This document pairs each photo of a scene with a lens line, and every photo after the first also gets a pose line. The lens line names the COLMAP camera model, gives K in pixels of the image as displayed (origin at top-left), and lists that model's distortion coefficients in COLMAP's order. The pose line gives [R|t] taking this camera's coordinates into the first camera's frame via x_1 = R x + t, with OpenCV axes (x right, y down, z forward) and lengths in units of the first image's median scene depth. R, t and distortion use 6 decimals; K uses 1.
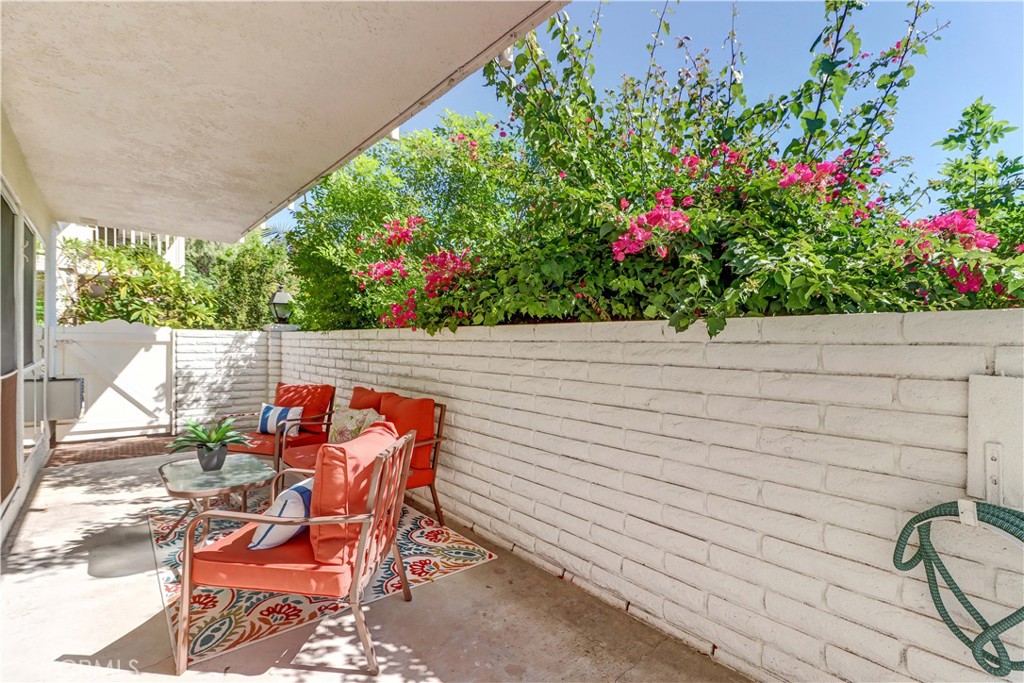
lens RADIAL K [[450.2, 0, 512.0], [0, 450.2, 341.5], [0, 0, 1]] dist [0.002772, 0.000177]
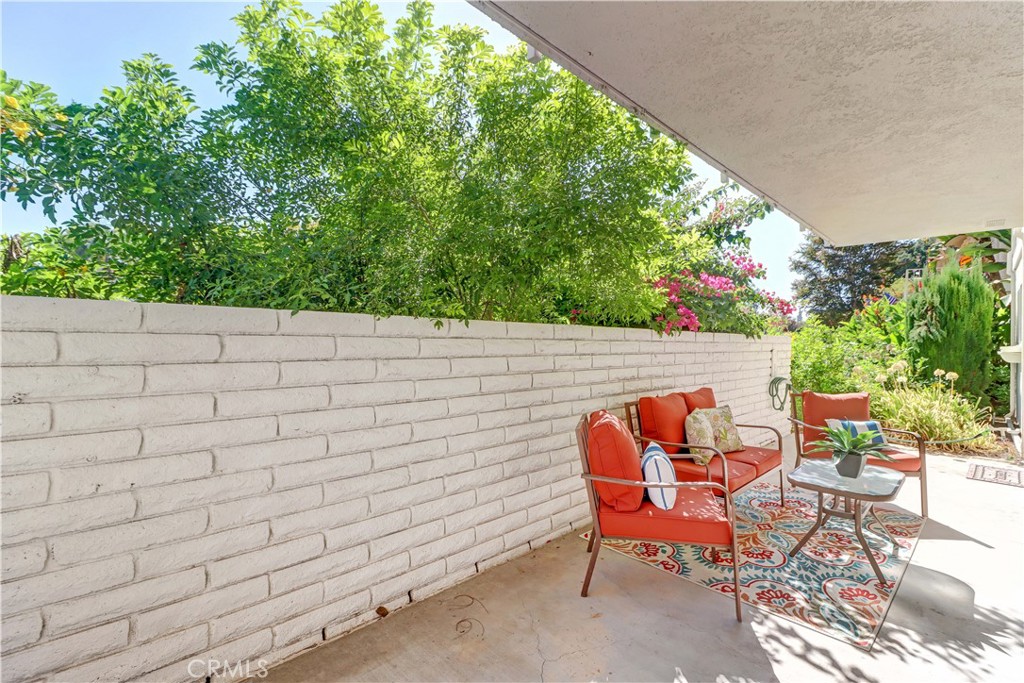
lens RADIAL K [[474.6, 0, 510.3], [0, 474.6, 333.4], [0, 0, 1]] dist [0.012066, -0.008690]
pose [[-0.045288, 0.007949, 0.998942, -1.468411], [-0.007316, 0.999939, -0.008288, -0.010099], [-0.998947, -0.007684, -0.045227, 1.567015]]
